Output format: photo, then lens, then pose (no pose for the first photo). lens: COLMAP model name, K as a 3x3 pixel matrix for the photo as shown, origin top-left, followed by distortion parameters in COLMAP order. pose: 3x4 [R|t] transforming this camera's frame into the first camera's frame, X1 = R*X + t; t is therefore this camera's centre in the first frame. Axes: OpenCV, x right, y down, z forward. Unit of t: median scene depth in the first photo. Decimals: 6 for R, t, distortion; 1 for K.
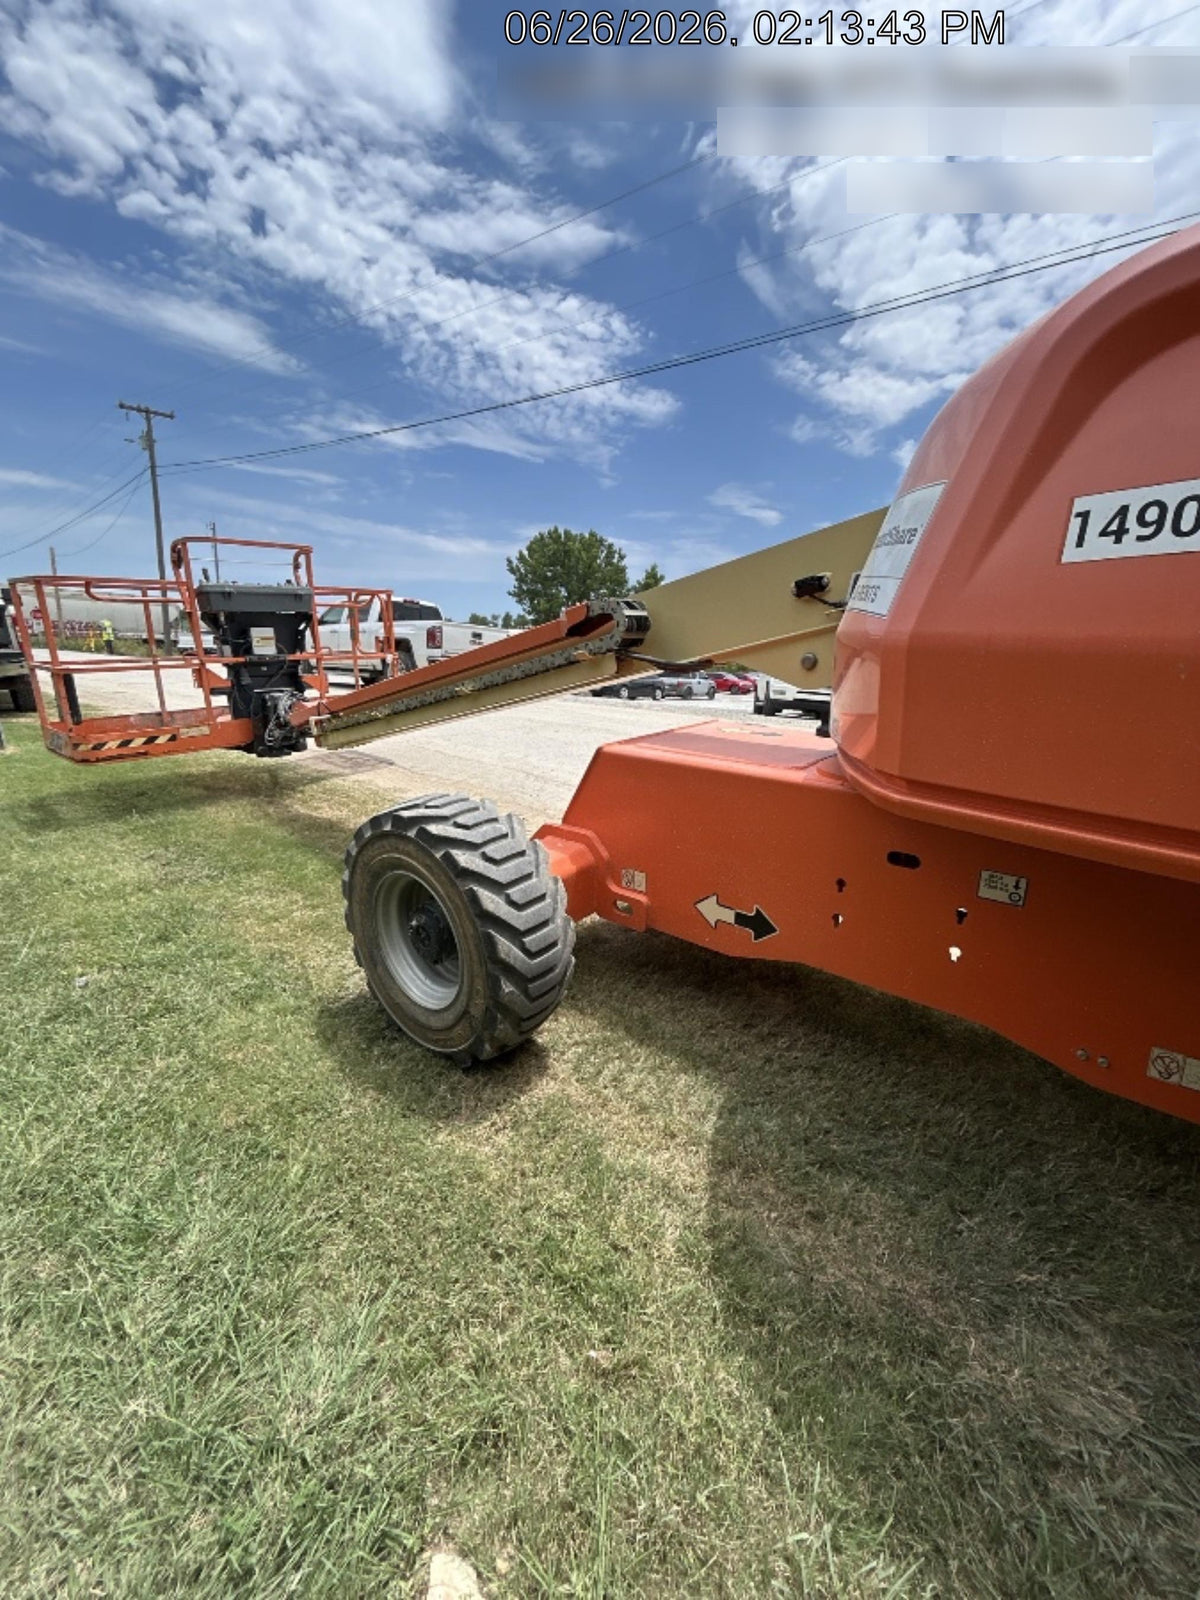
lens RADIAL K [[647.9, 0, 596.9], [0, 647.9, 800.0], [0, 0, 1]] dist [0.002637, 0.000065]
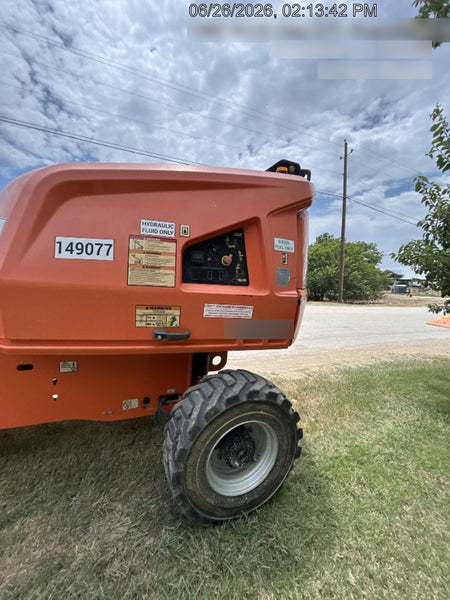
lens RADIAL K [[243.9, 0, 225.0], [0, 243.9, 300.0], [0, 0, 1]] dist [0.005767, 0.000135]
pose [[0.483519, -0.083124, 0.871378, 0.106424], [0.160201, 0.987070, 0.005267, -0.059242], [-0.860549, 0.137049, 0.490584, -0.151446]]
